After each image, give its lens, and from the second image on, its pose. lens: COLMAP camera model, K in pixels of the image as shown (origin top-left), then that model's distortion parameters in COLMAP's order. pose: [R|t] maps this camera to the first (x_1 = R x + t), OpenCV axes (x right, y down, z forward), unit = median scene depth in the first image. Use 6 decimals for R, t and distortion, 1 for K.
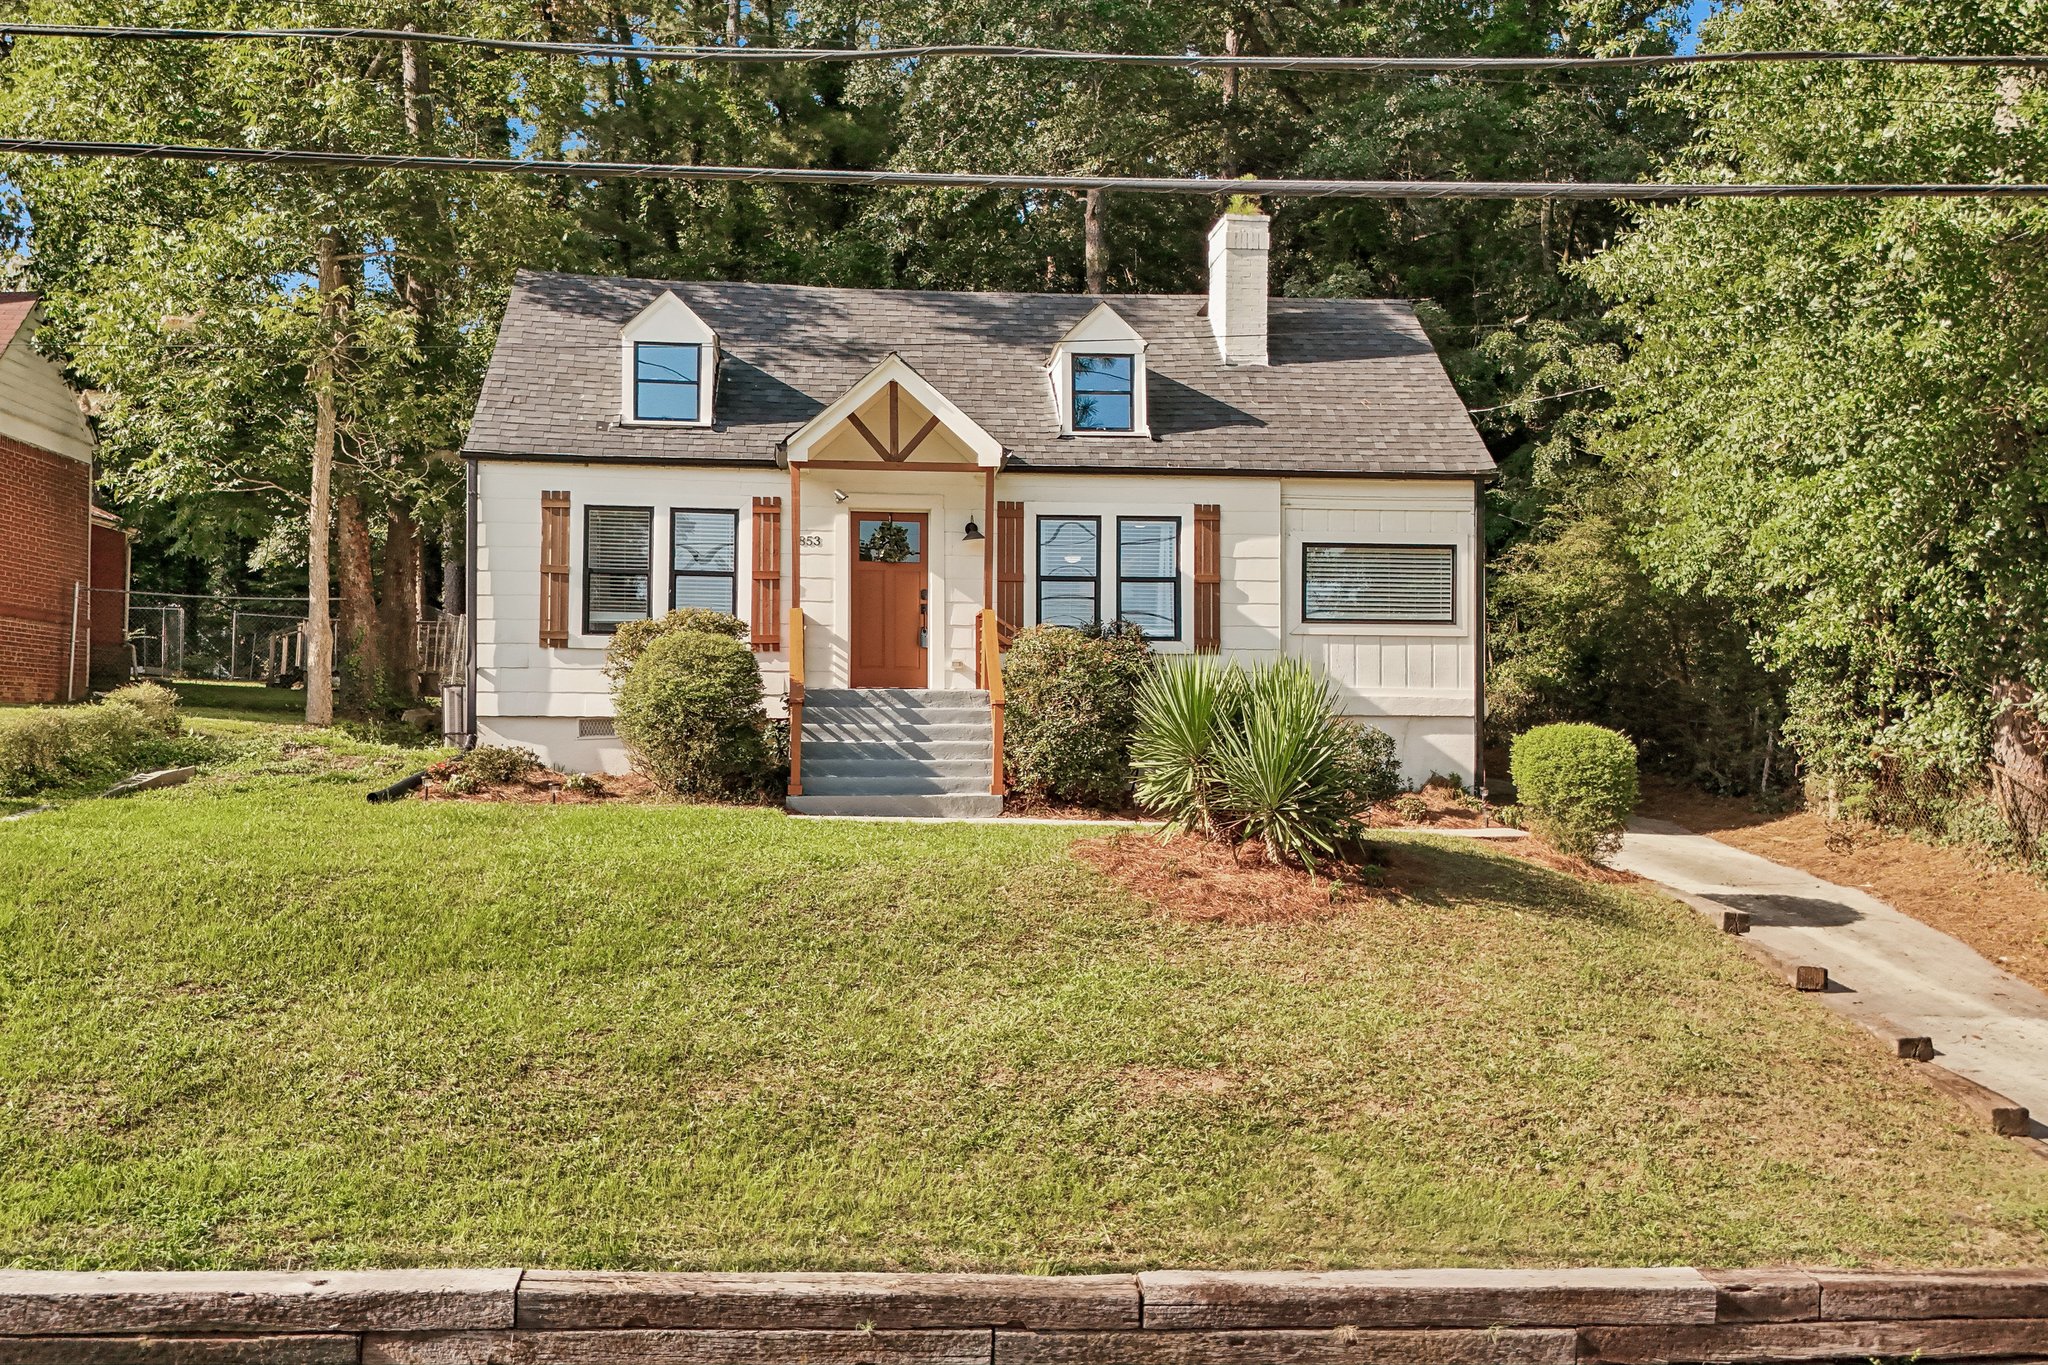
lens RADIAL K [[1795.7, 0, 1036.4], [0, 1795.7, 694.3], [0, 0, 1]] dist [0.054285, -0.039789]
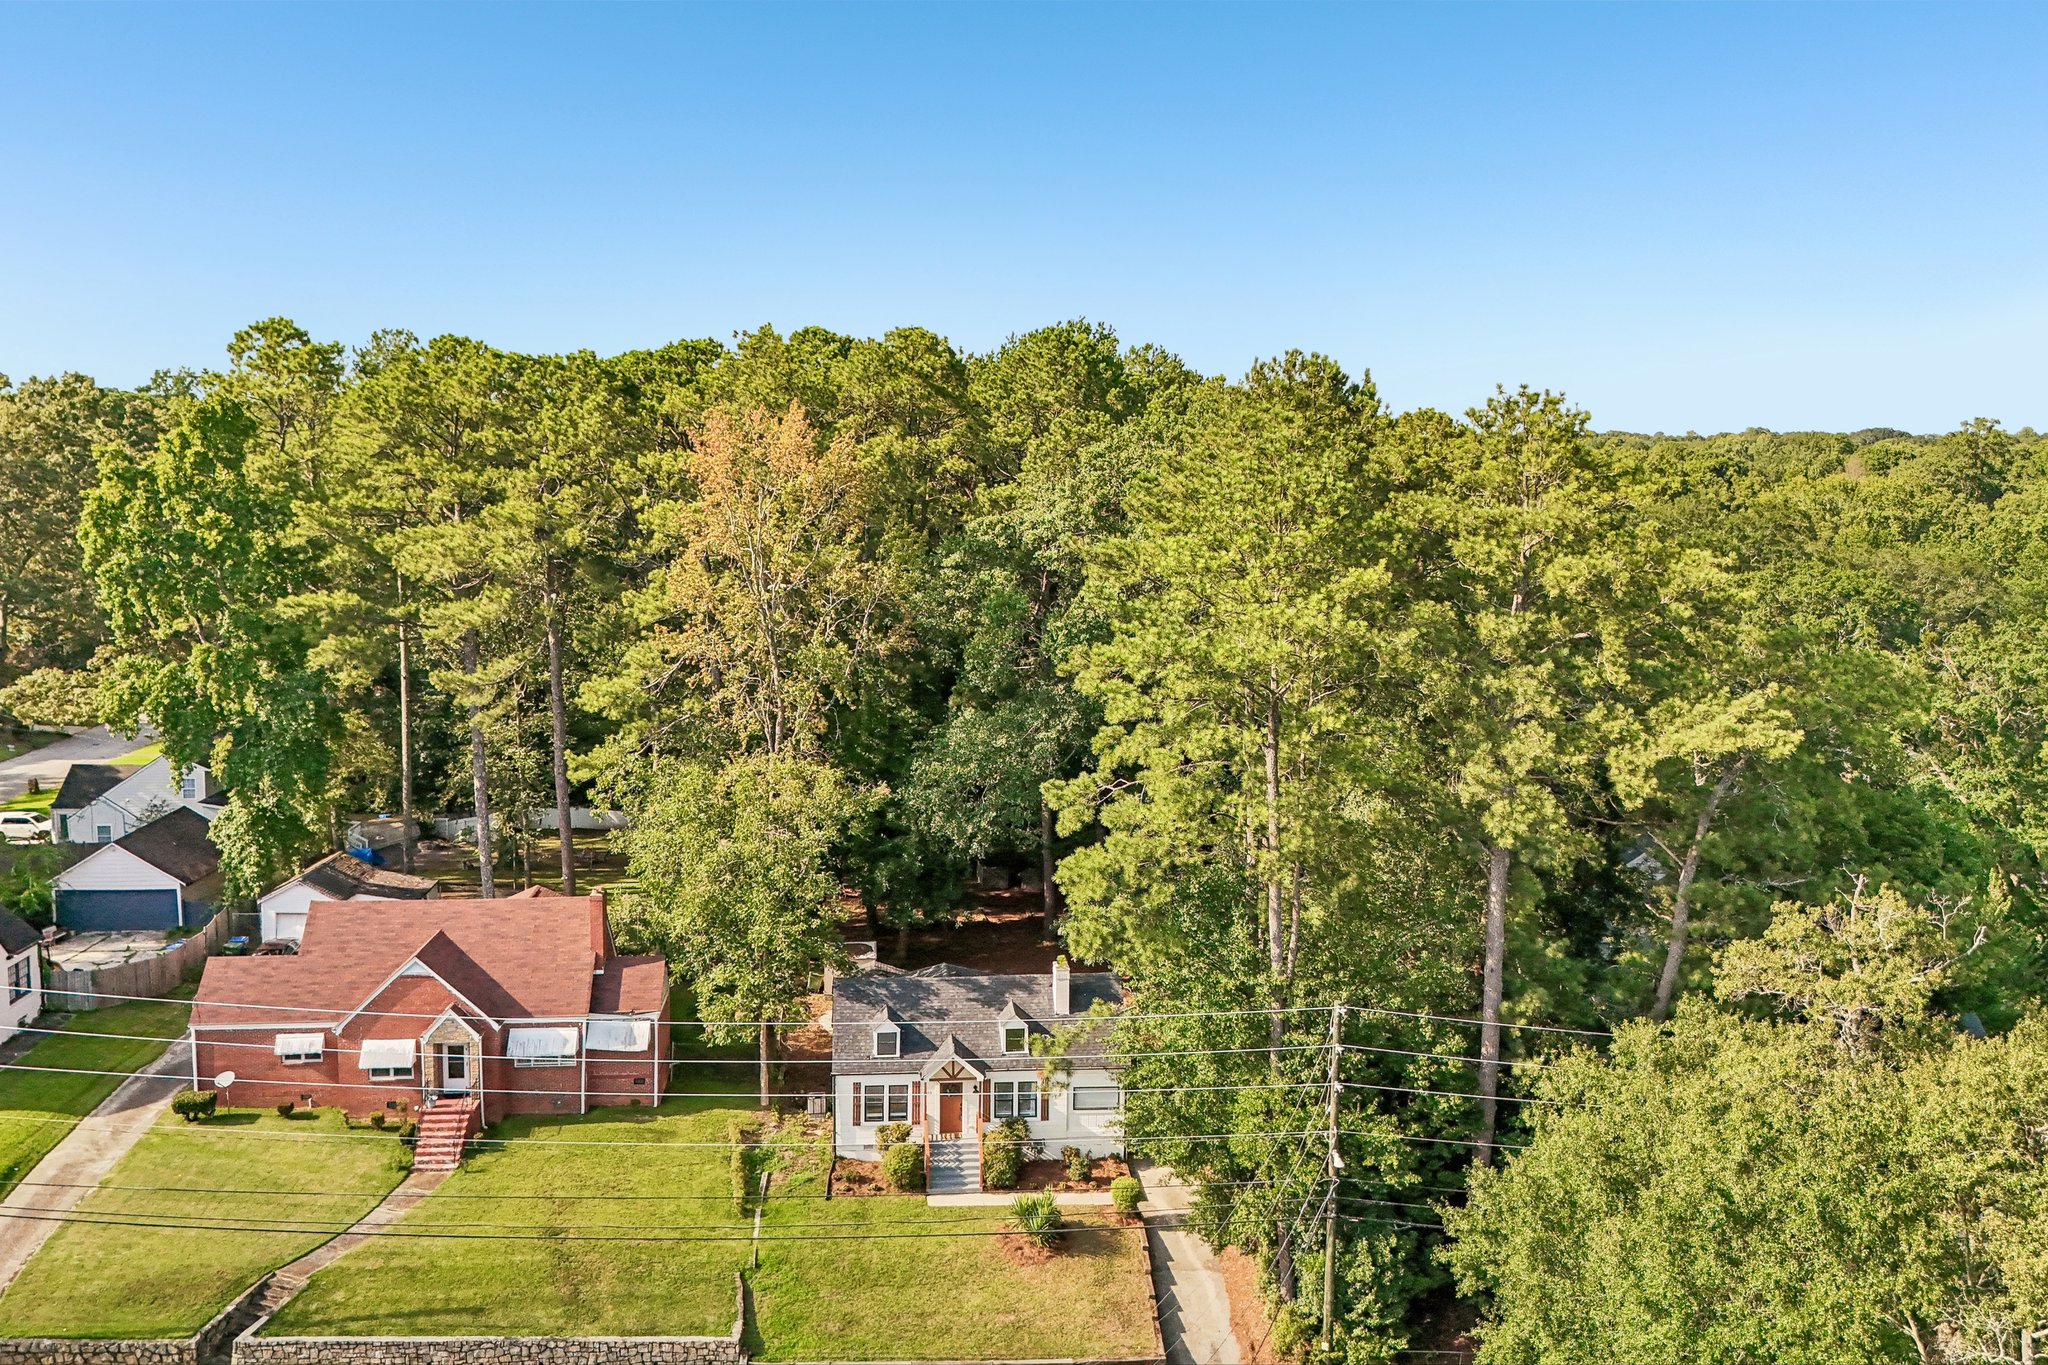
lens RADIAL K [[1795.7, 0, 1023.6], [0, 1795.7, 689.6], [0, 0, 1]] dist [0.054285, -0.039789]
pose [[0.999716, 0.006068, -0.023046, 0.134333], [-0.002494, 0.988368, 0.152064, -1.404269], [0.023700, -0.151963, 0.988102, -2.344041]]
